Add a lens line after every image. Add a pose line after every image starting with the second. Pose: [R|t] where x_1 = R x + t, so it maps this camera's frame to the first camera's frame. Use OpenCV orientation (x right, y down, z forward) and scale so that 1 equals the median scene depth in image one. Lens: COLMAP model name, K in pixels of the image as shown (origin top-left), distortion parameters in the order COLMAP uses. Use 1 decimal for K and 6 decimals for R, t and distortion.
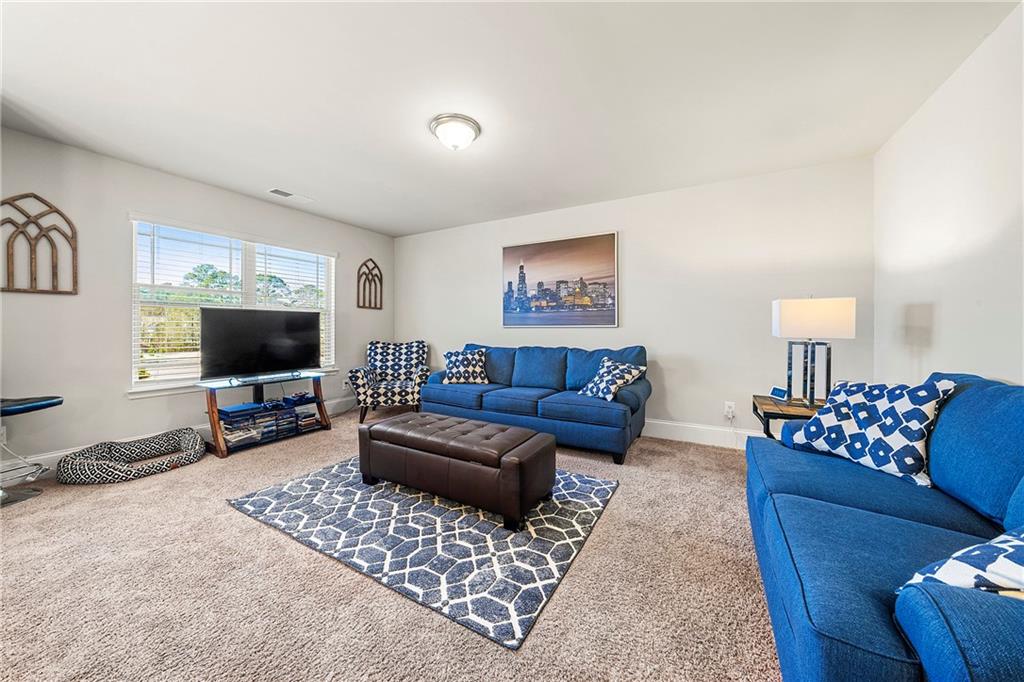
lens RADIAL K [[353.4, 0, 513.4], [0, 353.4, 339.0], [0, 0, 1]] dist [-0.005867, -0.000098]
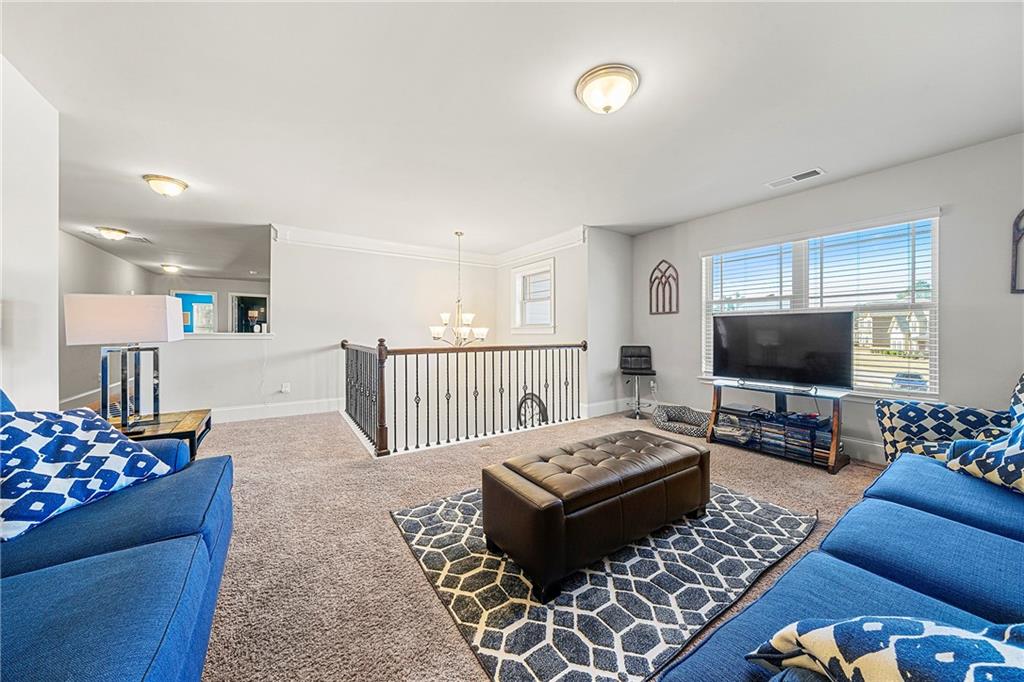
lens RADIAL K [[344.3, 0, 506.2], [0, 344.3, 334.3], [0, 0, 1]] dist [0.005060, -0.000024]
pose [[-0.455727, 0.003386, -0.890113, 0.399214], [-0.028888, 0.999410, 0.018592, -0.021202], [0.889651, 0.034187, -0.455360, 0.706538]]
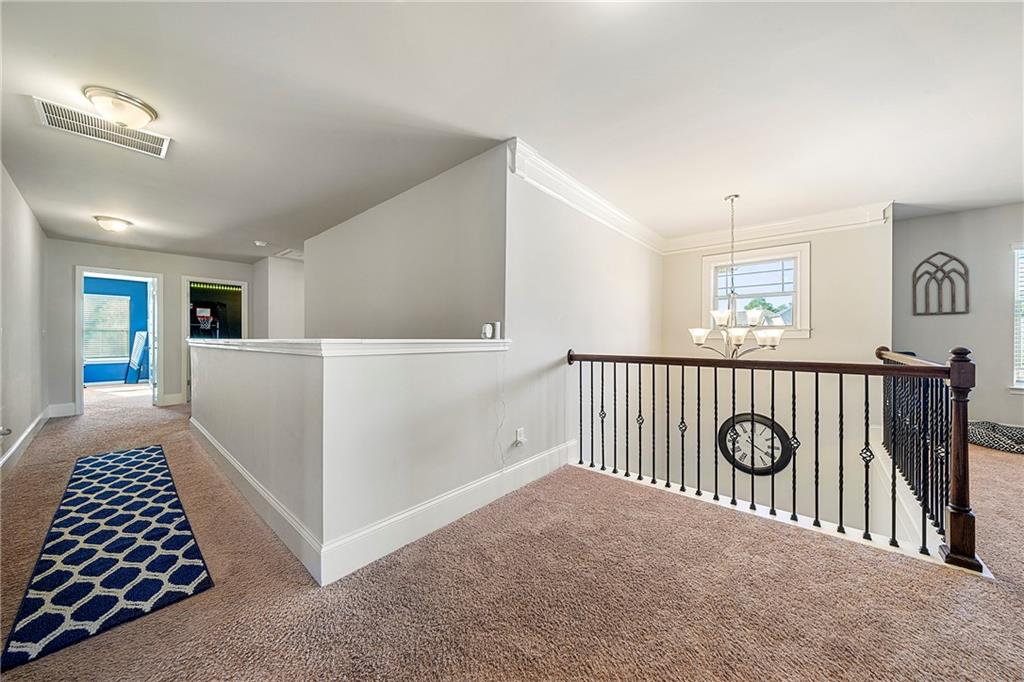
lens RADIAL K [[353.4, 0, 513.4], [0, 353.4, 339.0], [0, 0, 1]] dist [-0.005867, -0.000098]
pose [[-0.194165, 0.003036, -0.980964, 0.361325], [-0.027474, 0.999586, 0.008532, 0.012522], [0.980584, 0.028608, -0.194001, -0.375098]]
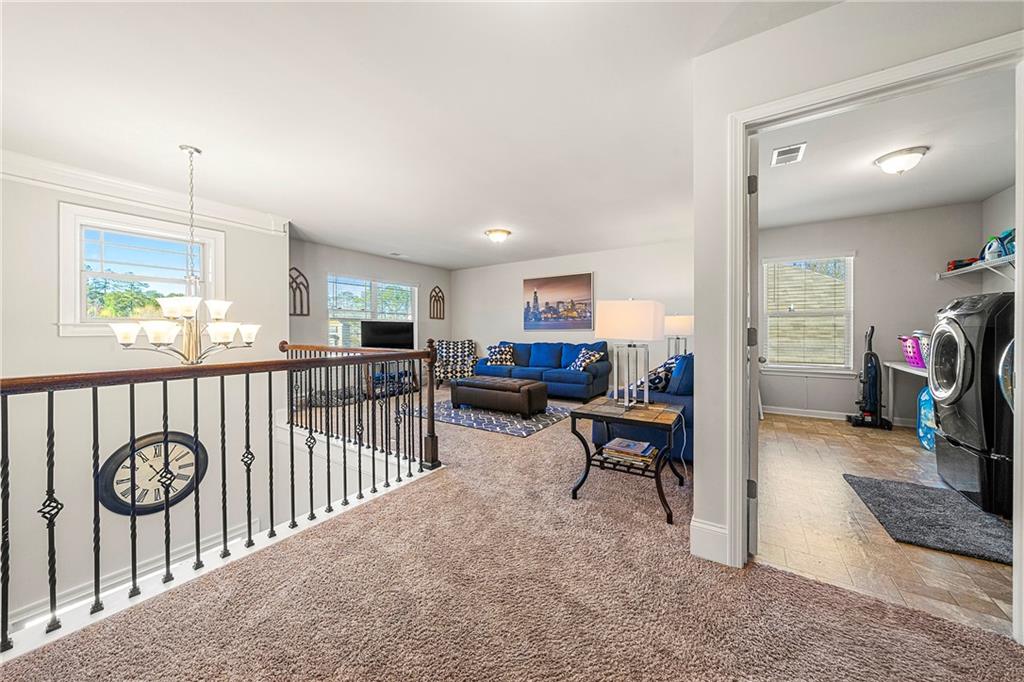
lens RADIAL K [[357.4, 0, 514.0], [0, 357.4, 334.1], [0, 0, 1]] dist [-0.000099, -0.000040]
pose [[0.997478, -0.004402, -0.070833, 0.043923], [0.002814, 0.999743, -0.022495, 0.019501], [0.070914, 0.022239, 0.997234, -0.649514]]
